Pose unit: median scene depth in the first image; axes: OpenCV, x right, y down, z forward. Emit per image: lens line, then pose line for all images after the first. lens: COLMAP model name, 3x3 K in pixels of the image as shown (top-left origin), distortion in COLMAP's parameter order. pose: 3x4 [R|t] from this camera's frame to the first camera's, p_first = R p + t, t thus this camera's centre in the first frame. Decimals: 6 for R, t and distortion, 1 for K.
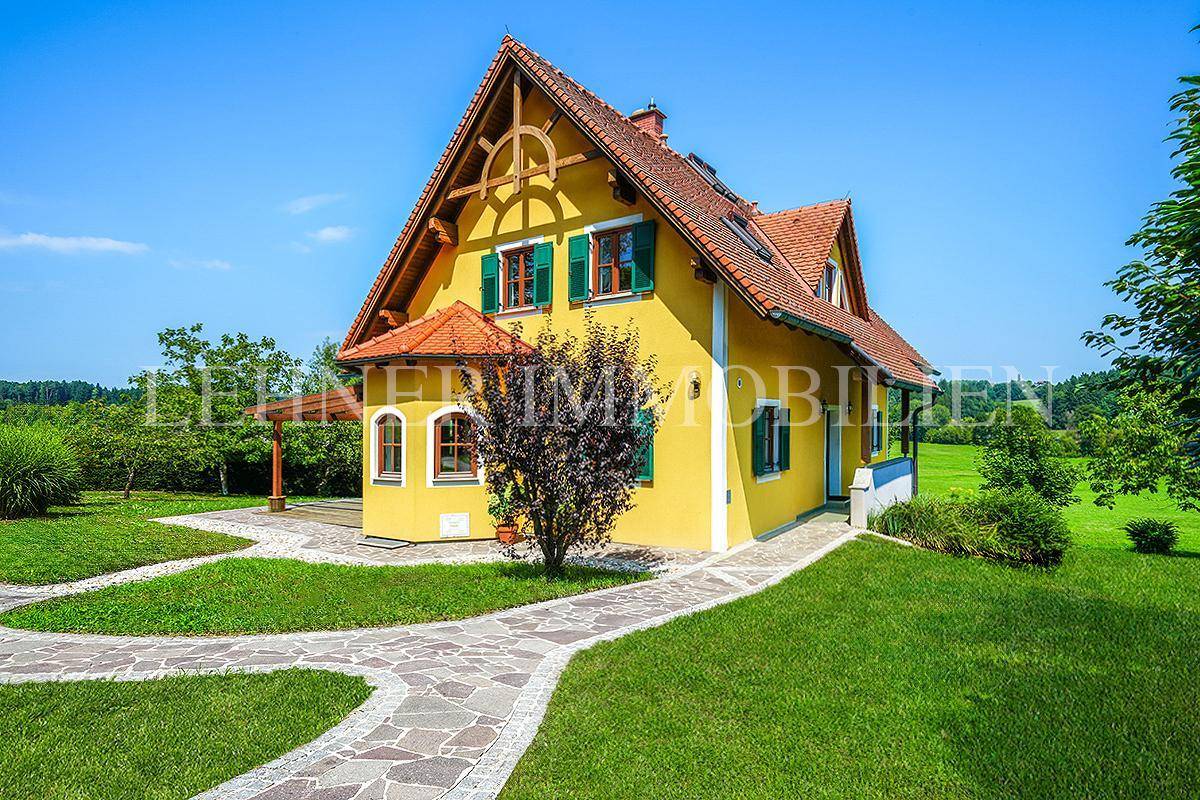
lens RADIAL K [[674.1, 0, 608.0], [0, 674.1, 431.9], [0, 0, 1]] dist [0.022568, 0.001410]
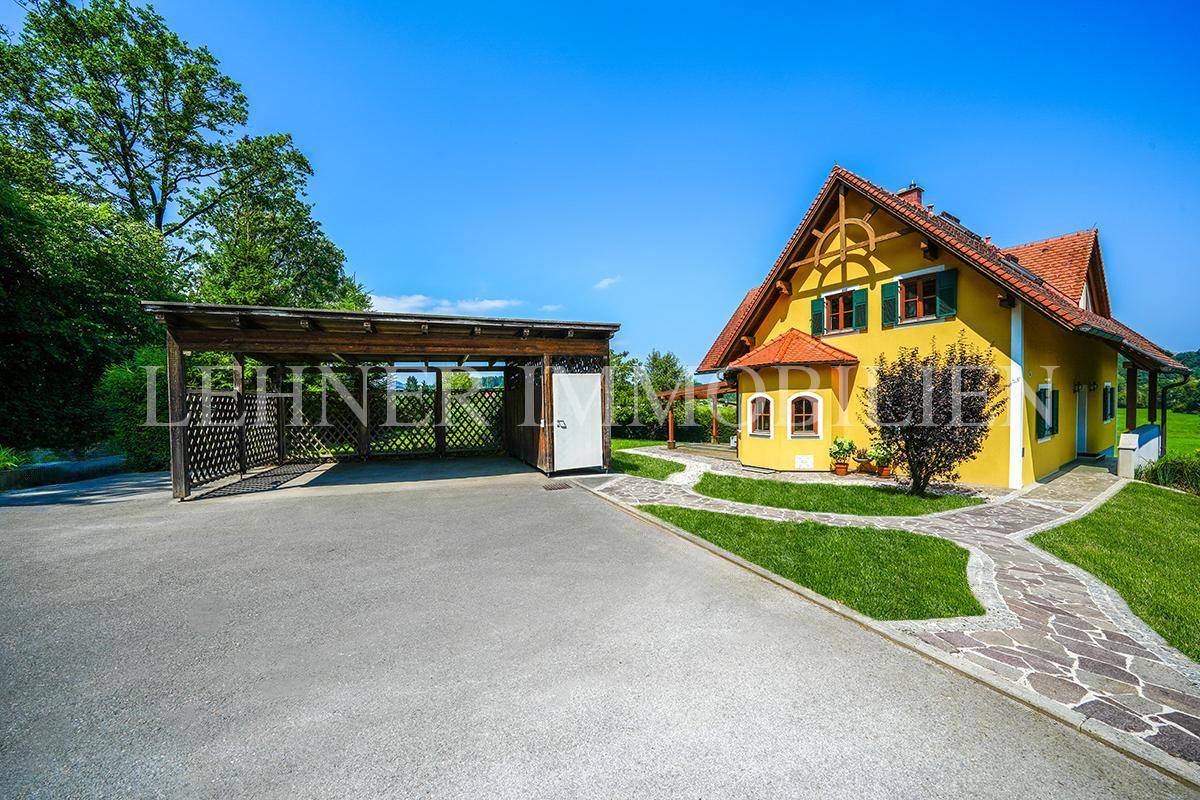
lens RADIAL K [[427.9, 0, 606.1], [0, 427.9, 411.0], [0, 0, 1]] dist [-0.019774, 0.000070]
pose [[0.910456, 0.002491, -0.413599, -0.223528], [0.007257, 0.999732, 0.021994, -0.017048], [0.413543, -0.023026, 0.910193, -0.171941]]
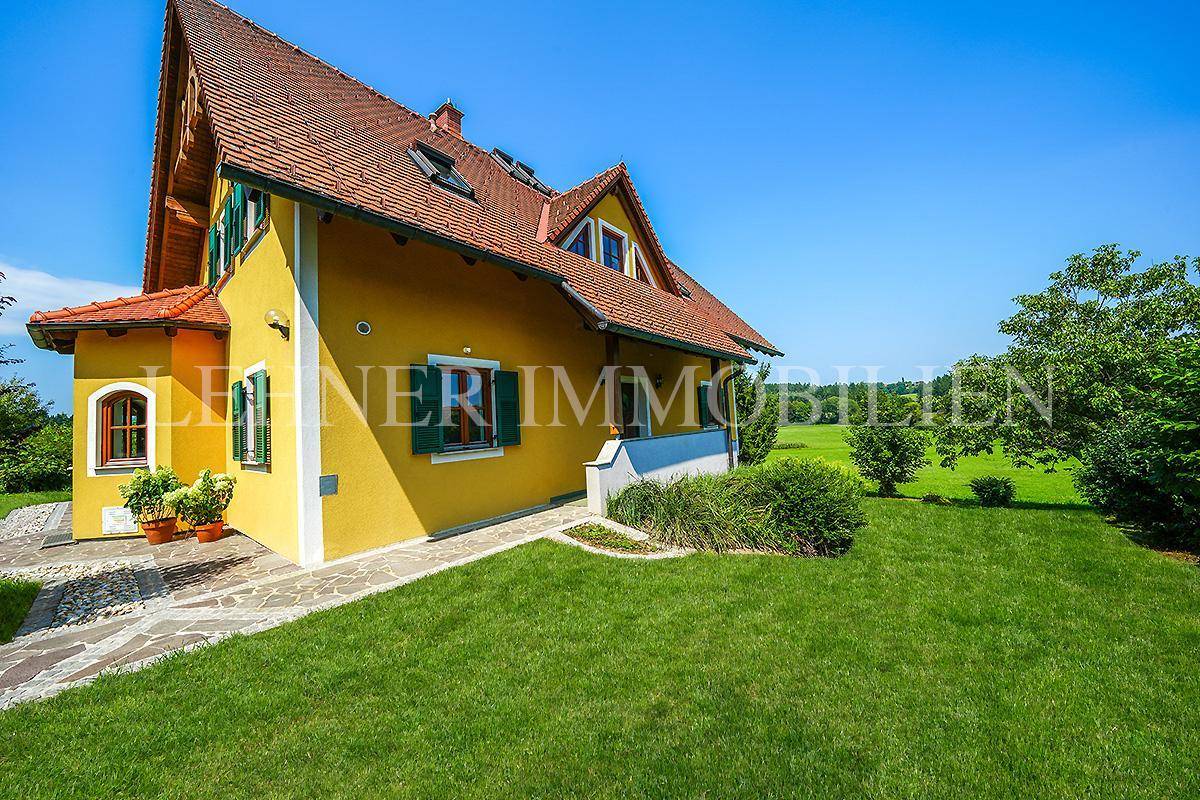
lens RADIAL K [[430.7, 0, 600.0], [0, 430.7, 400.0], [0, 0, 1]] dist [-0.025895, -0.000063]
pose [[0.995730, -0.043209, -0.081573, 0.409264], [0.038057, 0.997243, -0.063696, 0.038189], [0.084100, 0.060320, 0.994630, 0.471711]]
